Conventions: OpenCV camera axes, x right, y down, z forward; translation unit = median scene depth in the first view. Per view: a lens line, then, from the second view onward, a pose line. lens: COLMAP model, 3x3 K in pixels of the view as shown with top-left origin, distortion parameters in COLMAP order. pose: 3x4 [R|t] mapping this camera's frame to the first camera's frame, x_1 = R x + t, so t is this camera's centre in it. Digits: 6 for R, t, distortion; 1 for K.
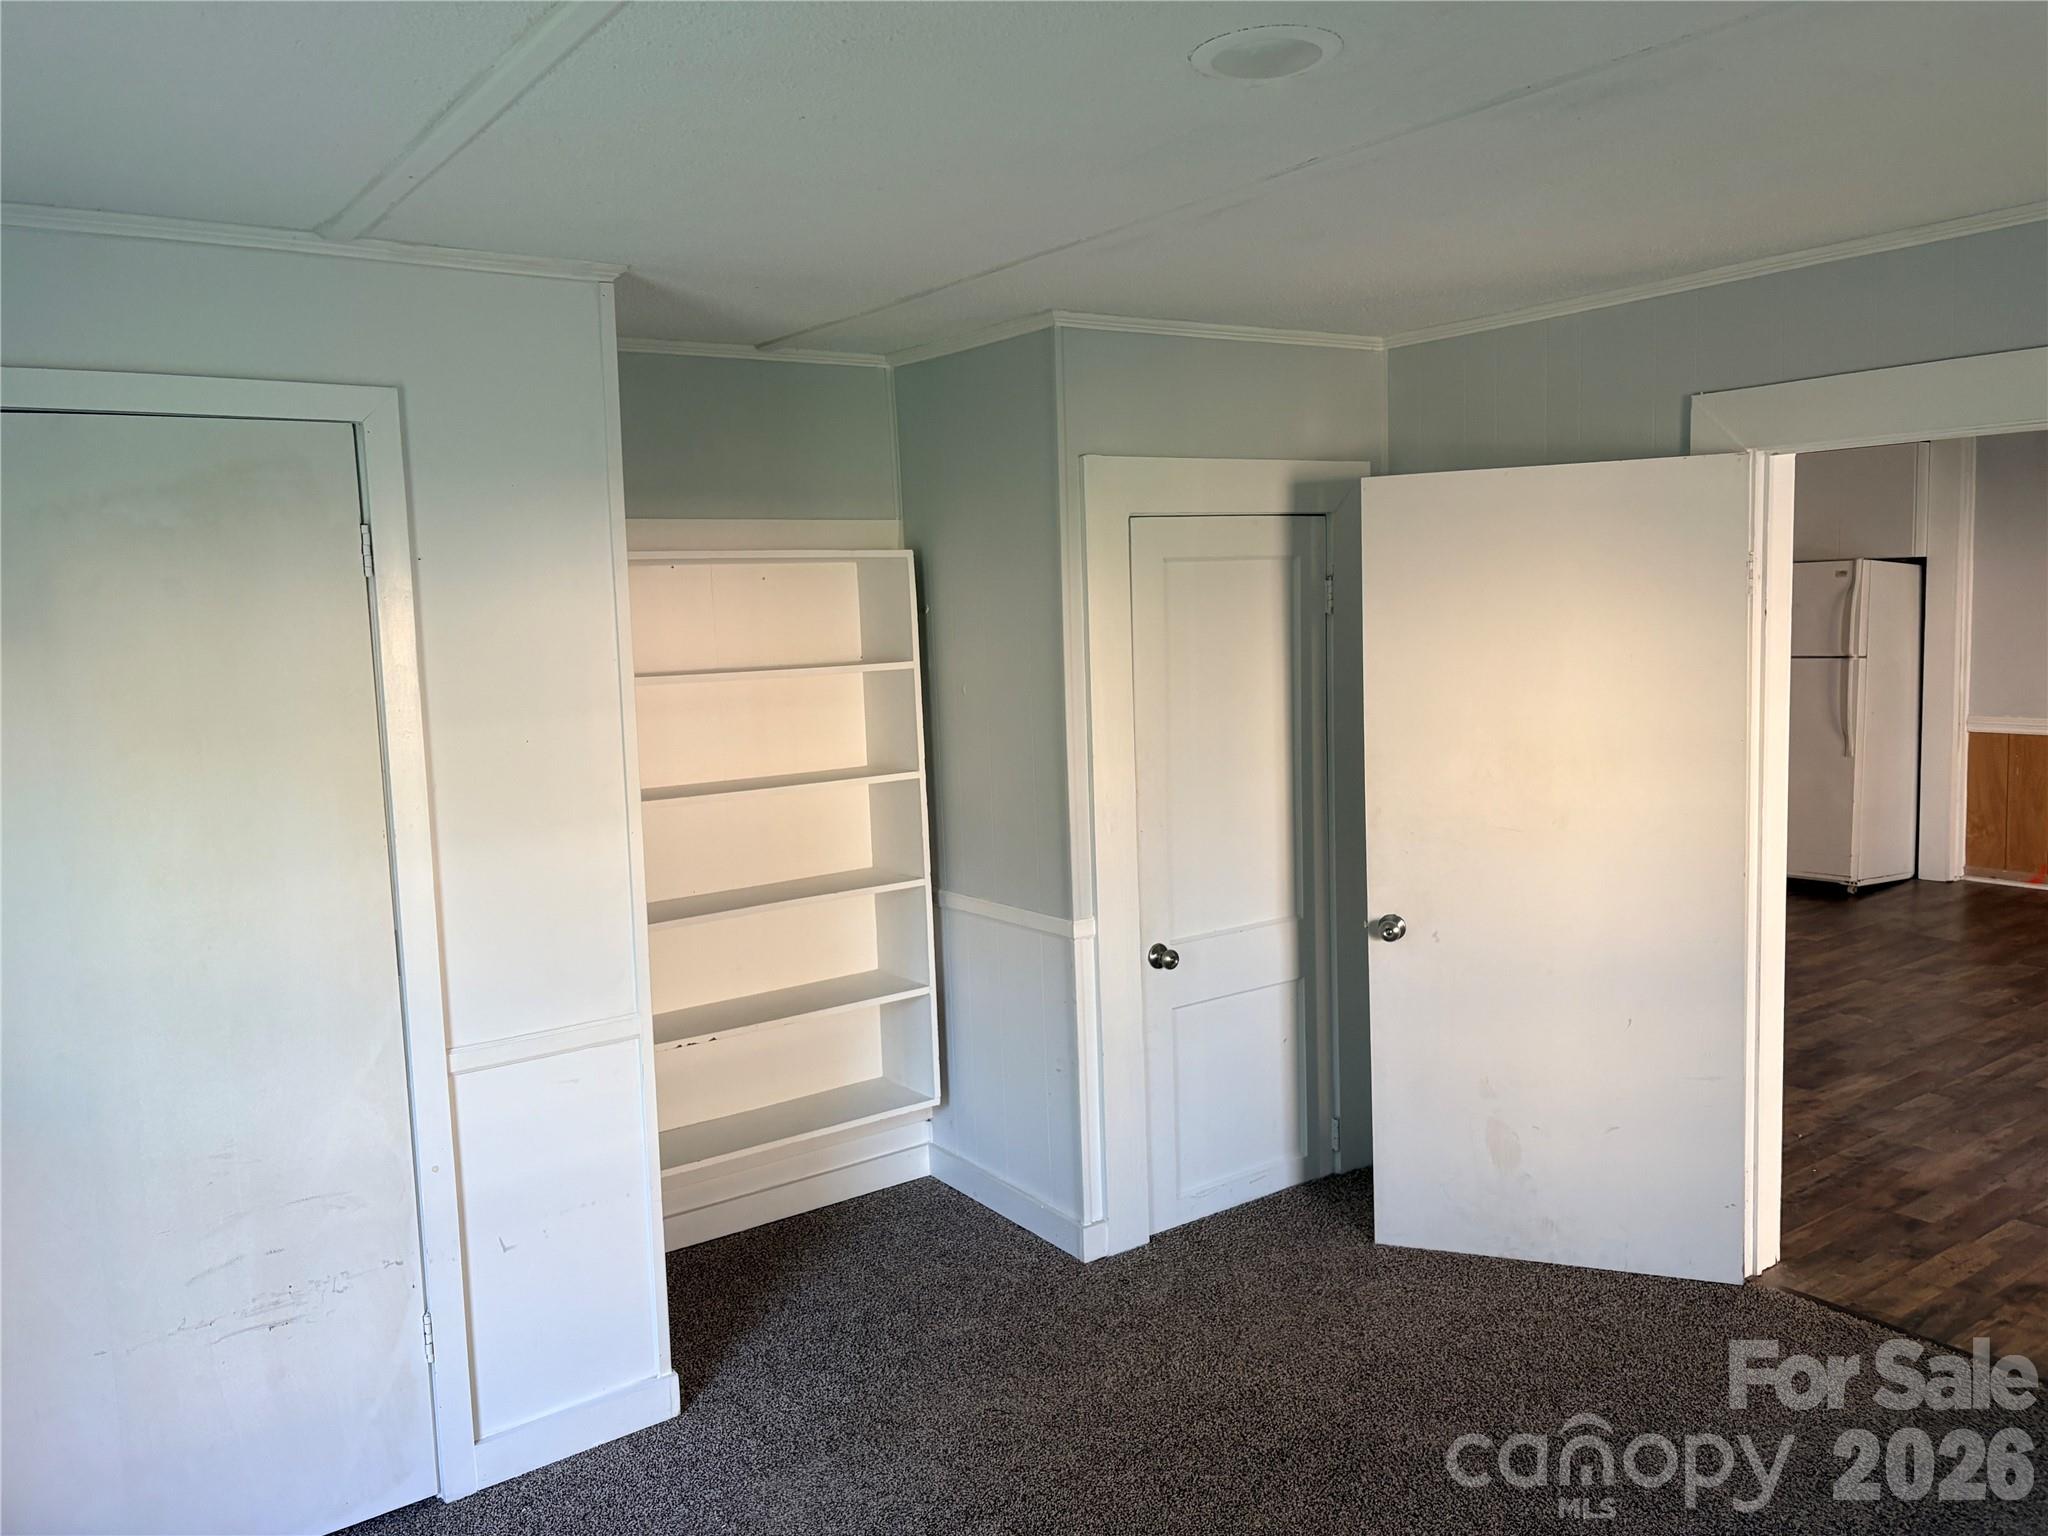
lens RADIAL K [[1565.0, 0, 1027.0], [0, 1565.0, 764.5], [0, 0, 1]] dist [-0.000491, -0.000646]
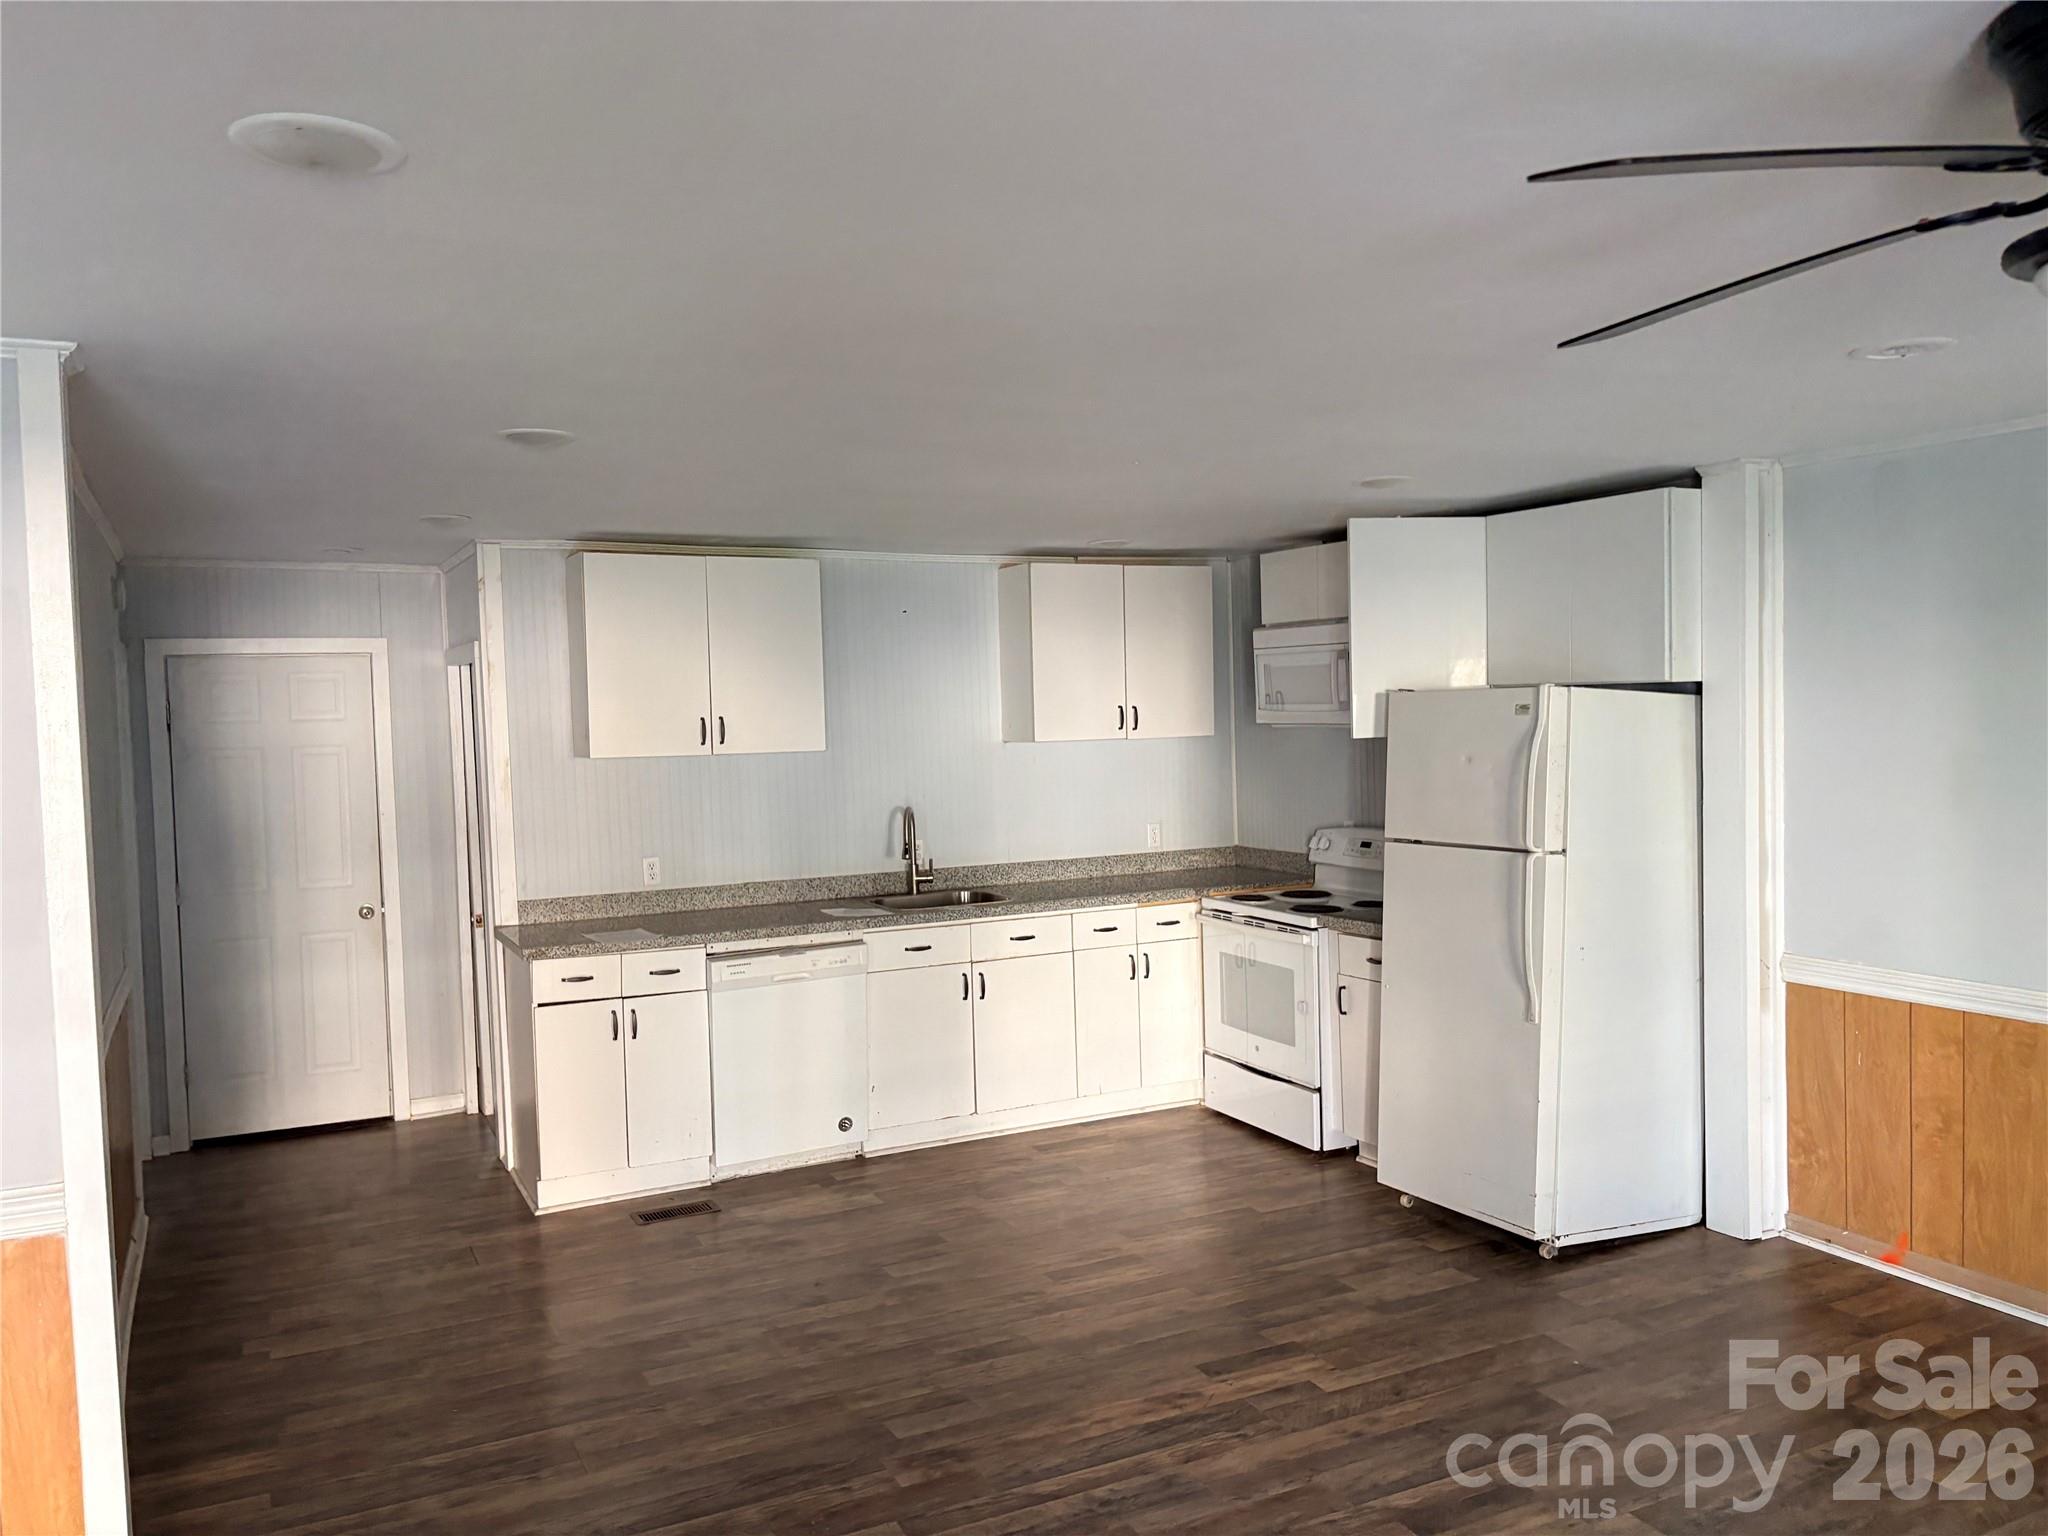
lens RADIAL K [[1565.0, 0, 1019.1], [0, 1565.0, 772.0], [0, 0, 1]] dist [-0.000491, -0.000646]
pose [[0.981072, 0.014938, -0.193064, 0.437013], [-0.025983, 0.998159, -0.054807, -0.059387], [0.191890, 0.058786, 0.979654, 0.376568]]
